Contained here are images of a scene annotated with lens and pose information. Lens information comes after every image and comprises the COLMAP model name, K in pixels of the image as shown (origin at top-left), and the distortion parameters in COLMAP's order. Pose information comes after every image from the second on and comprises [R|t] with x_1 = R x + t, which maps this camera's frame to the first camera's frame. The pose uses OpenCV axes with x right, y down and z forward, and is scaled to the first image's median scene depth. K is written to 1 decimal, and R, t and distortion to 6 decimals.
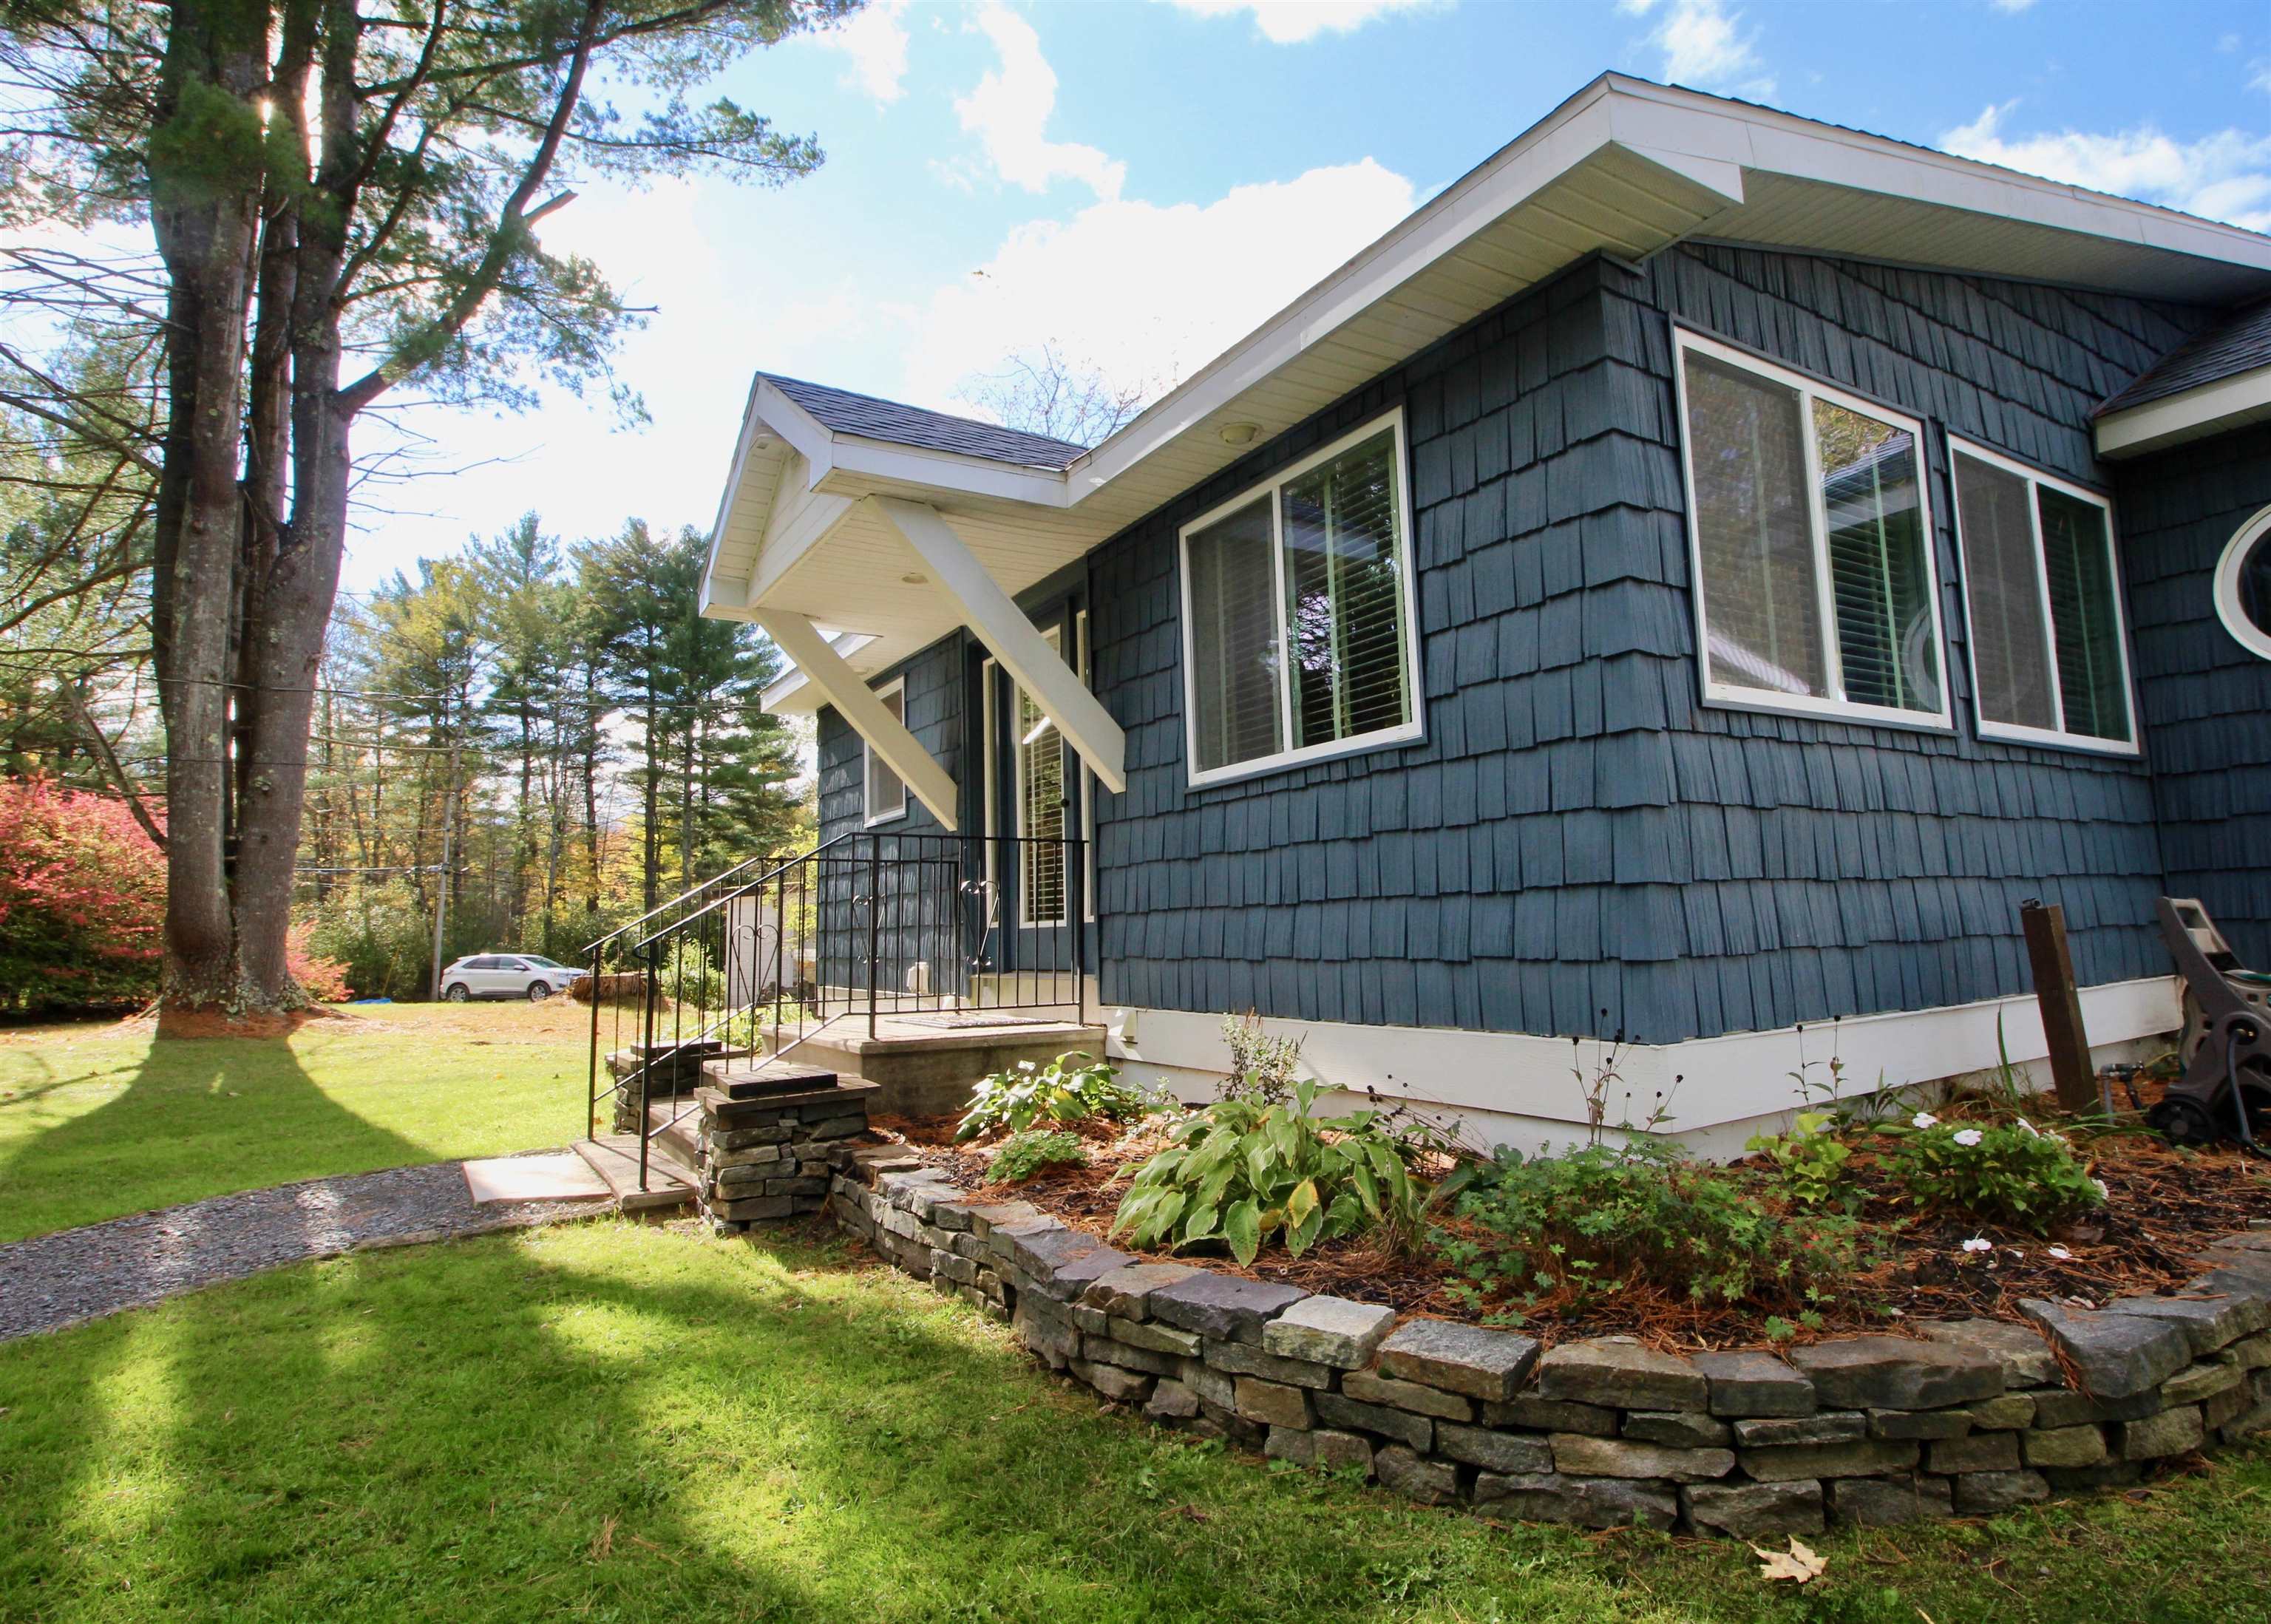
lens RADIAL K [[1243.6, 0, 1237.1], [0, 1243.6, 776.7], [0, 0, 1]] dist [0.001613, -0.000482]
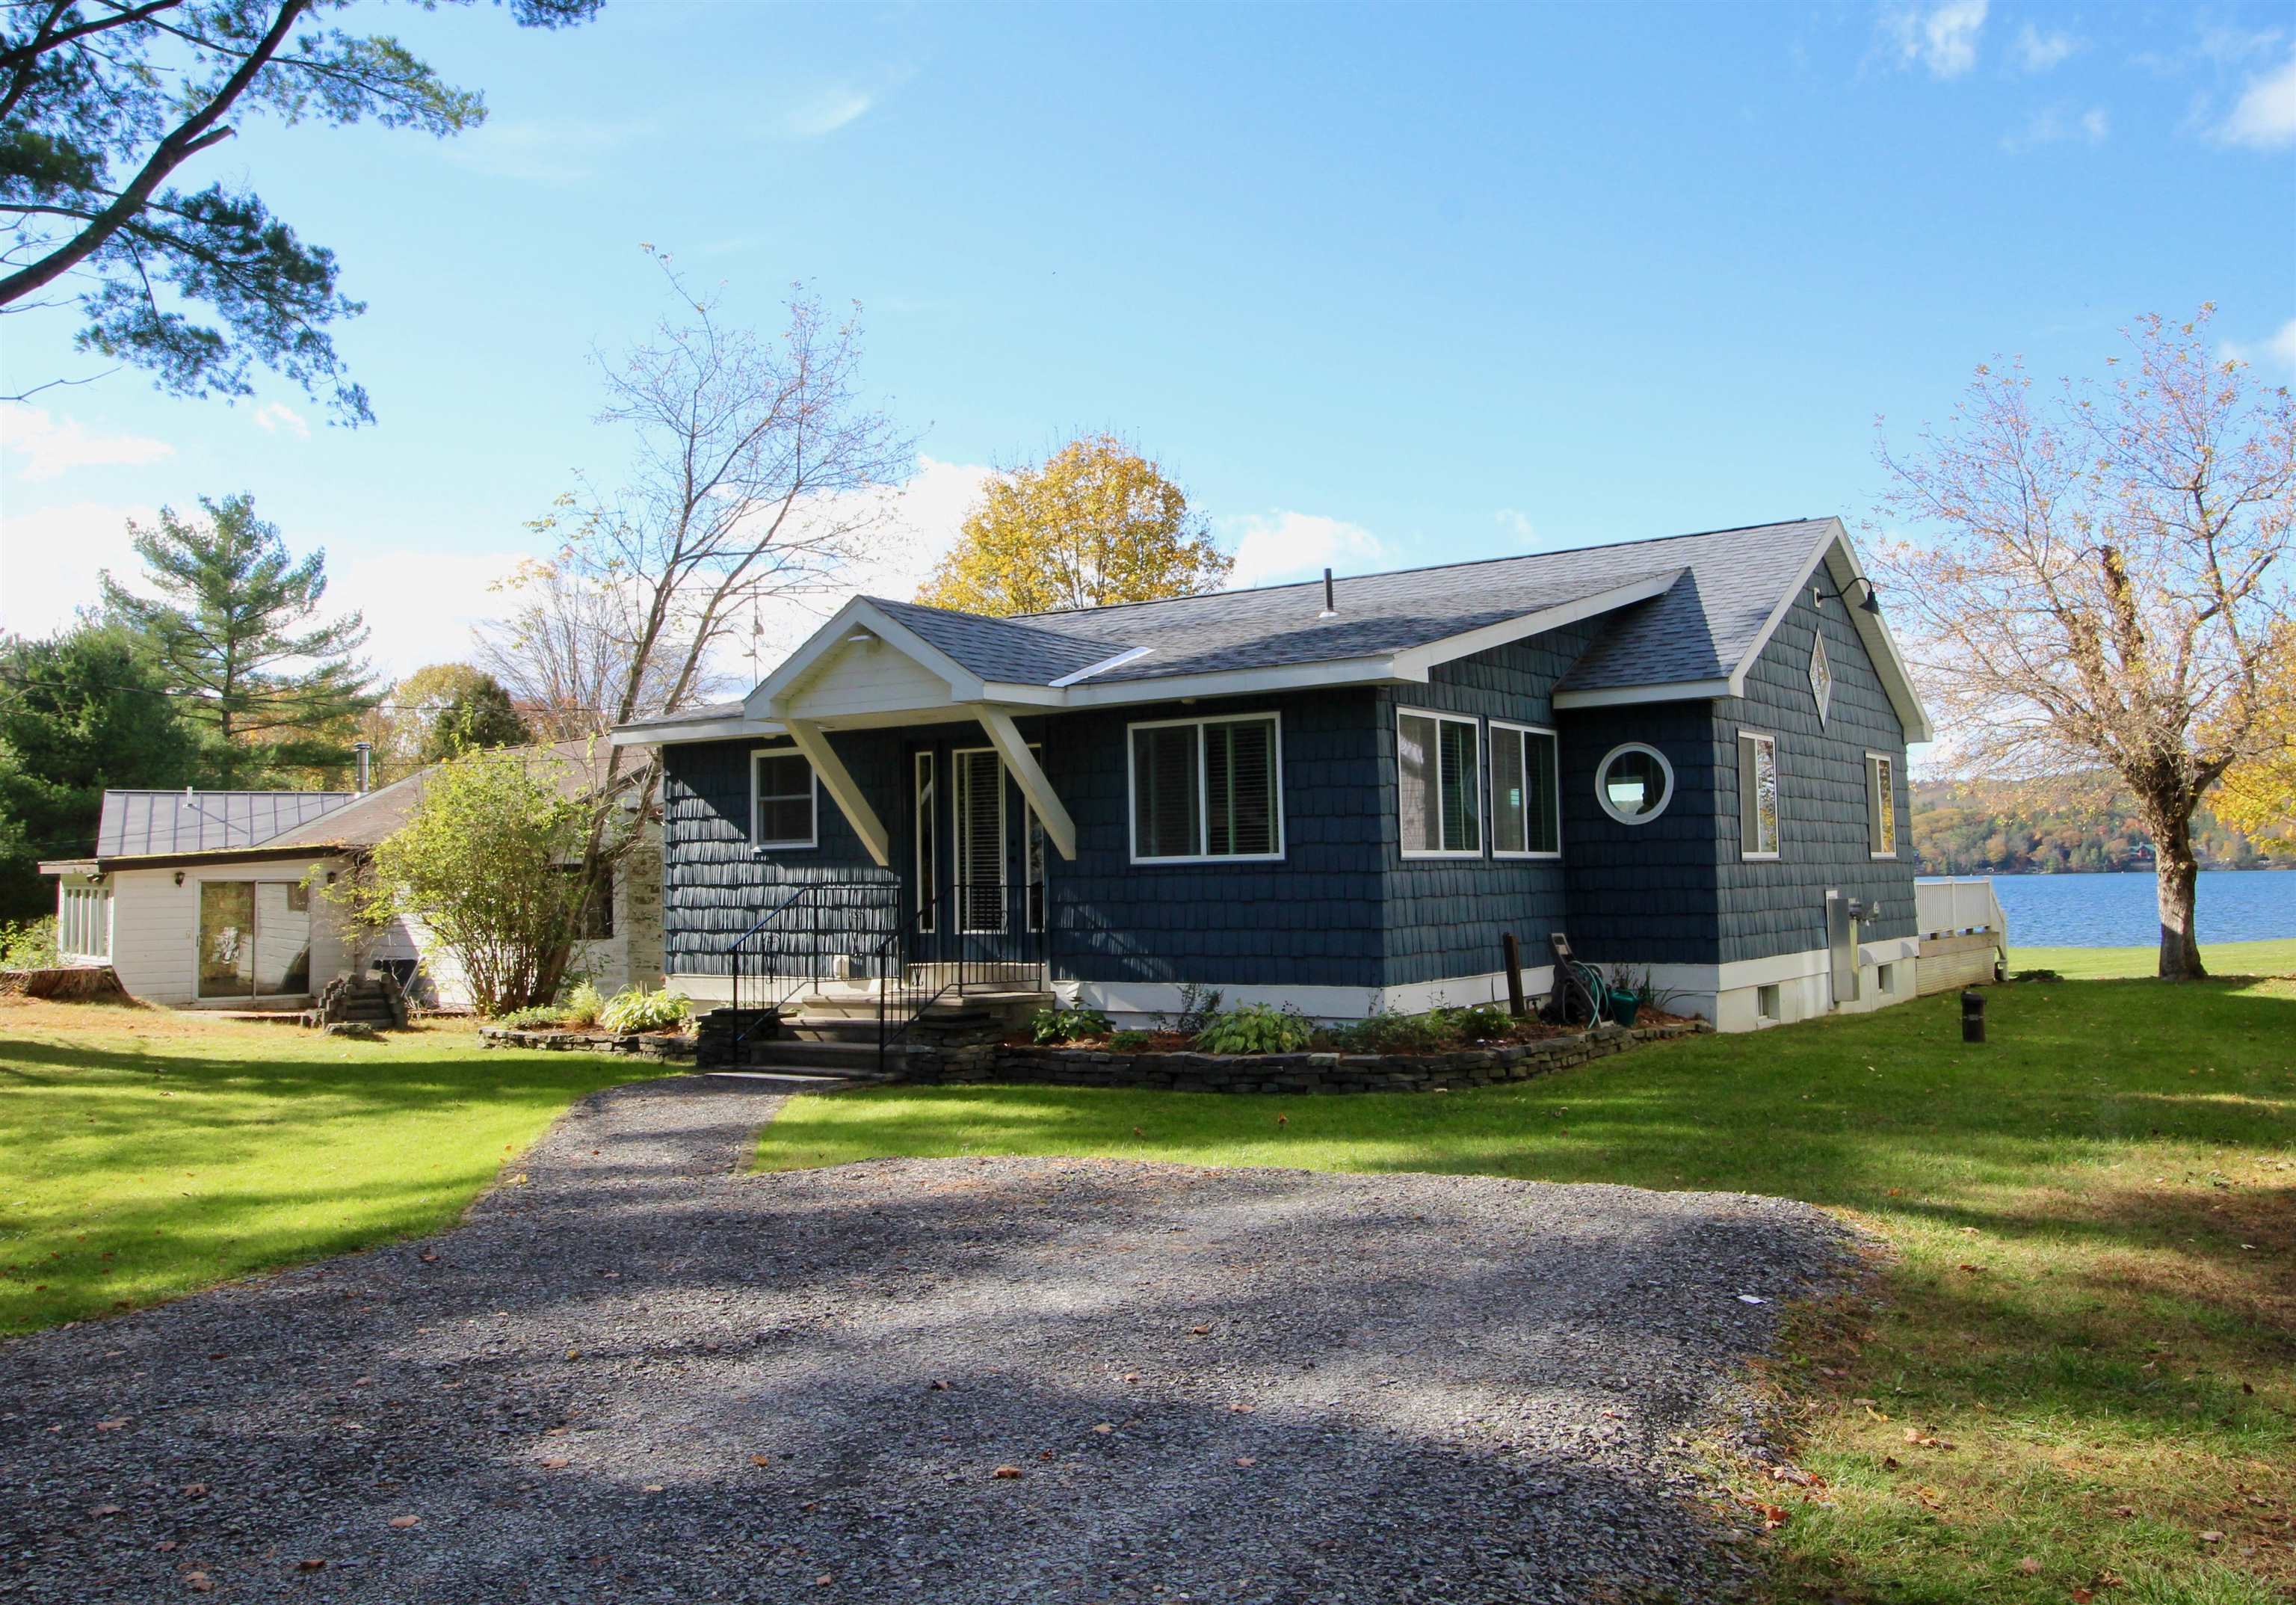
lens RADIAL K [[1906.1, 0, 1153.0], [0, 1906.1, 801.1], [0, 0, 1]] dist [-0.032687, 0.000967]
pose [[0.932103, 0.033788, 0.360614, -1.261382], [-0.059291, 0.996442, 0.059893, -0.314780], [-0.357307, -0.077208, 0.930790, -2.040954]]
